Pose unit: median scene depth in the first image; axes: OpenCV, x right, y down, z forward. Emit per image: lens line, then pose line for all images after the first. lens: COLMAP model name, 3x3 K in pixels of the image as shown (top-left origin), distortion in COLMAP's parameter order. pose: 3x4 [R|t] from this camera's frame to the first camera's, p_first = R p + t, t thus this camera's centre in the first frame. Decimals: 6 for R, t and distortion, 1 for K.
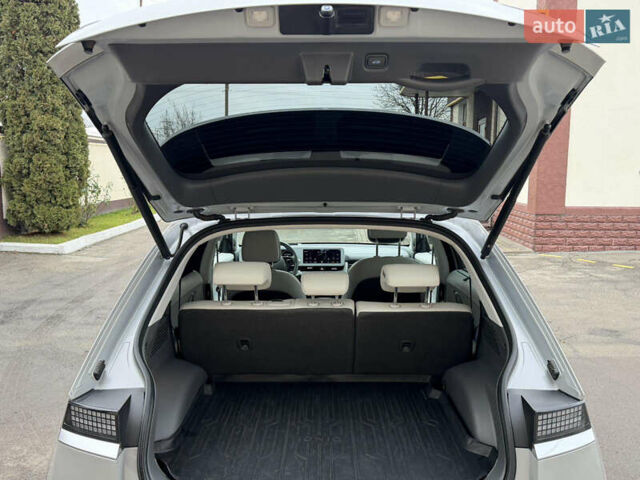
lens RADIAL K [[581.6, 0, 322.5], [0, 581.6, 242.2], [0, 0, 1]] dist [0.061473, -0.077726]
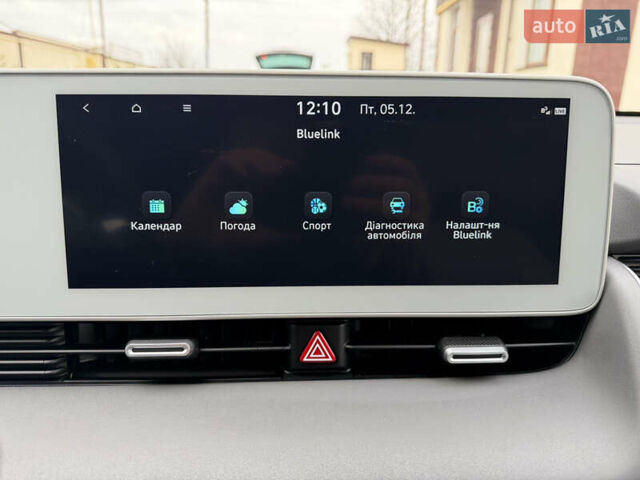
lens RADIAL K [[579.6, 0, 320.0], [0, 579.6, 240.0], [0, 0, 1]] dist [0.102711, -0.138441]
pose [[0.999672, -0.000532, 0.025602, -0.002702], [-0.002910, 0.990950, 0.134198, 0.020102], [-0.025441, -0.134229, 0.990624, 0.924033]]
